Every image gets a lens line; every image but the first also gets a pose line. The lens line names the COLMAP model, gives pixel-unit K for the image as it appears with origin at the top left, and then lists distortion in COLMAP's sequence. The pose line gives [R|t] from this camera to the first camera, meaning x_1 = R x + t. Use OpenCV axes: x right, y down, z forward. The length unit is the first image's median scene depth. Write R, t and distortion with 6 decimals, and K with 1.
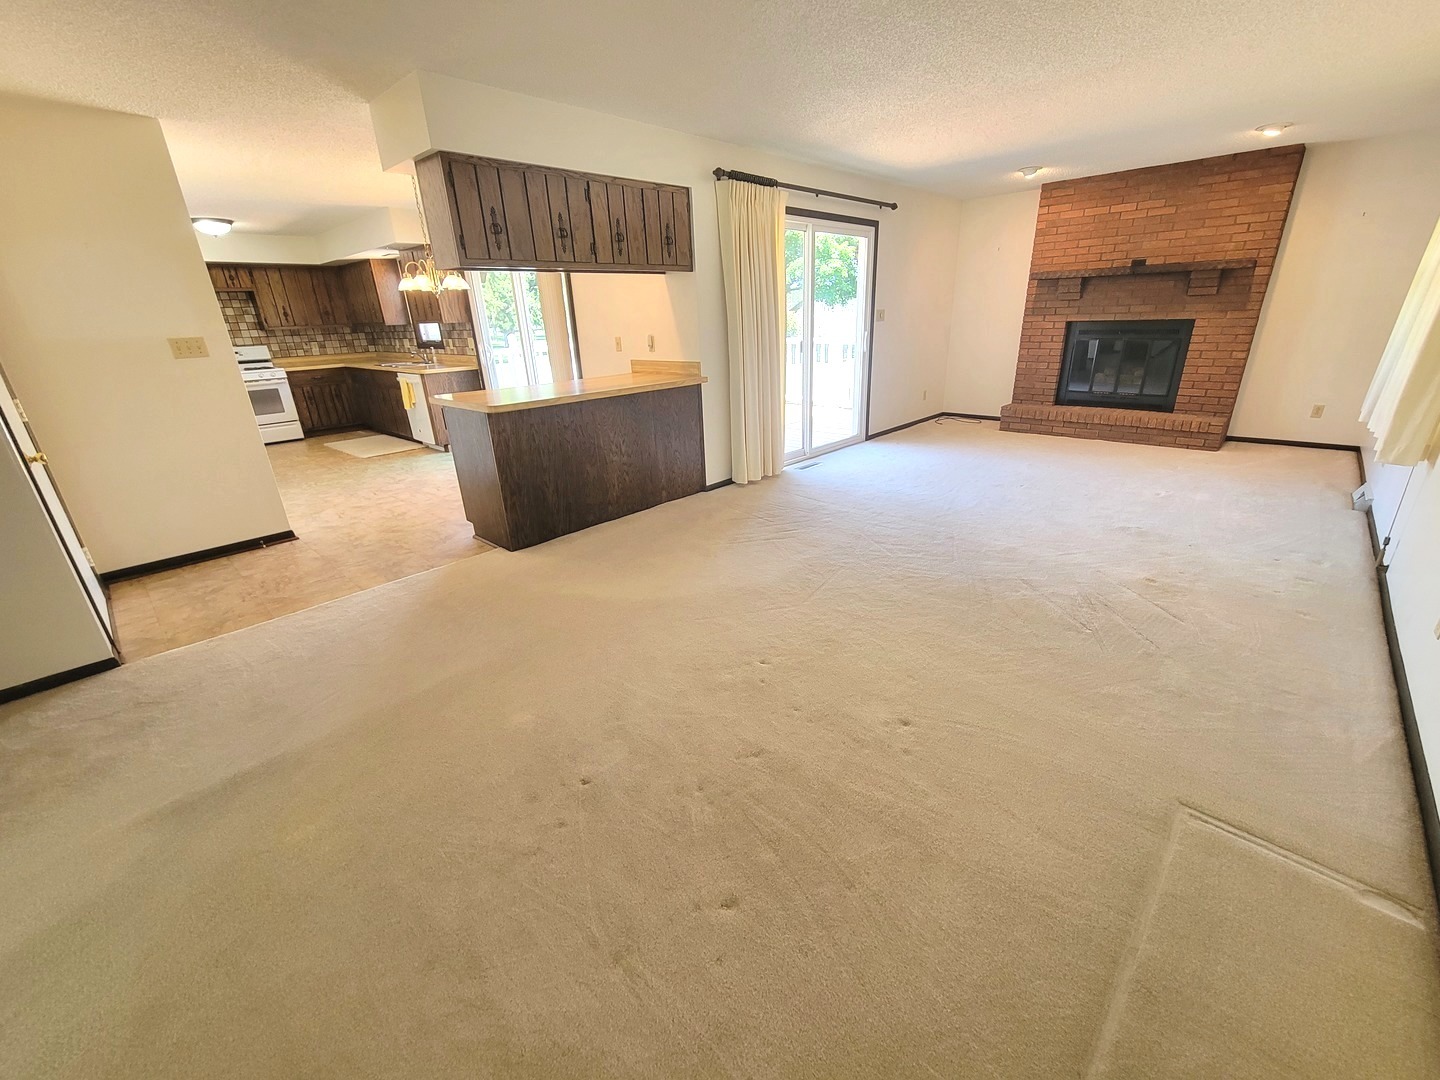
lens RADIAL K [[584.9, 0, 730.6], [0, 584.9, 543.3], [0, 0, 1]] dist [-0.005569, 0.000761]
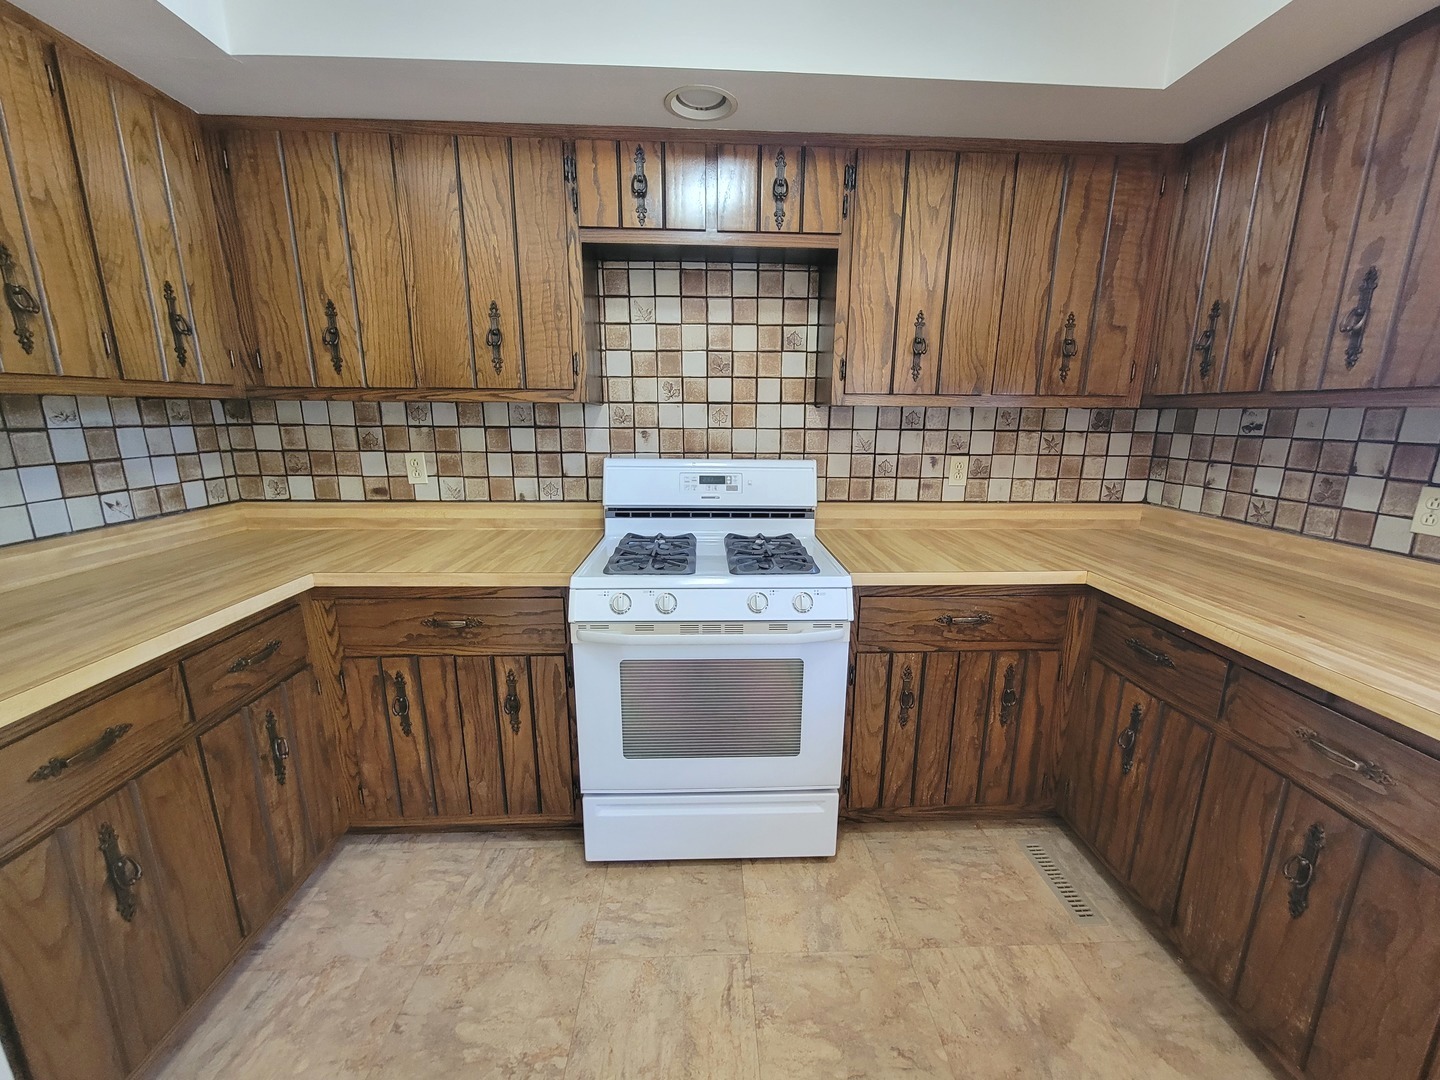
lens RADIAL K [[584.9, 0, 722.5], [0, 584.9, 548.7], [0, 0, 1]] dist [-0.005569, 0.000761]
pose [[0.703341, 0.198582, -0.682551, -0.627096], [-0.288970, 0.957144, -0.019299, -0.279546], [0.649467, 0.210811, 0.730583, 0.773907]]
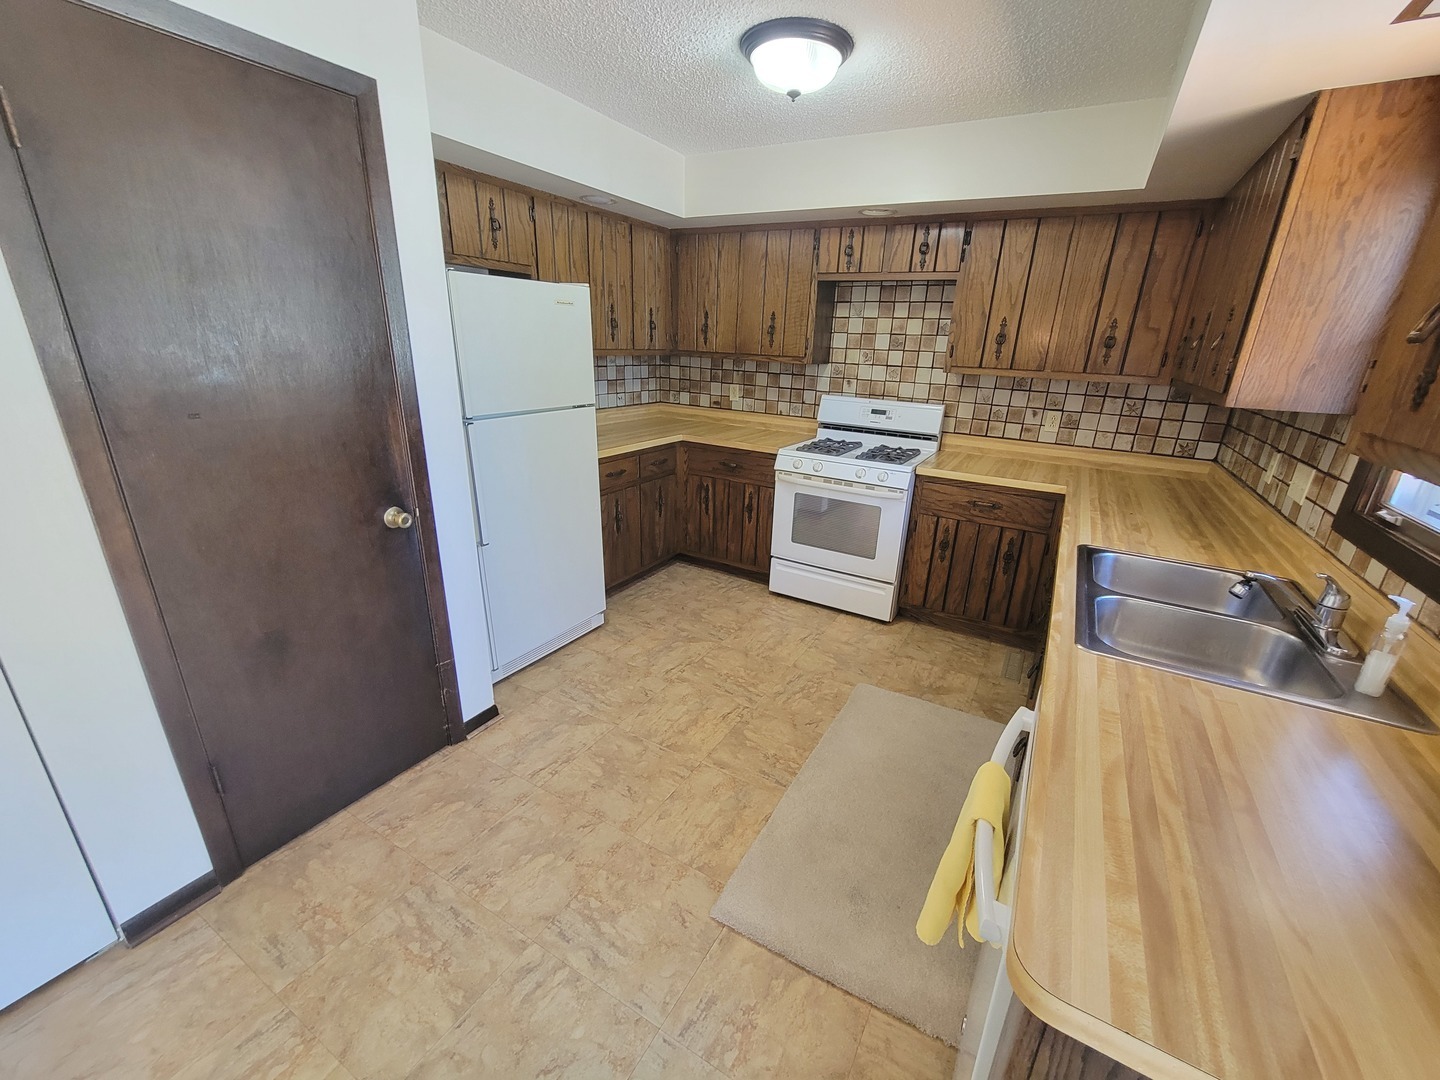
lens RADIAL K [[584.9, 0, 726.4], [0, 584.9, 548.2], [0, 0, 1]] dist [-0.005569, 0.000761]
pose [[0.208865, 0.367861, -0.906120, -0.386759], [-0.399173, 0.877925, 0.264403, -0.293237], [0.892769, 0.306474, 0.330208, 0.733743]]
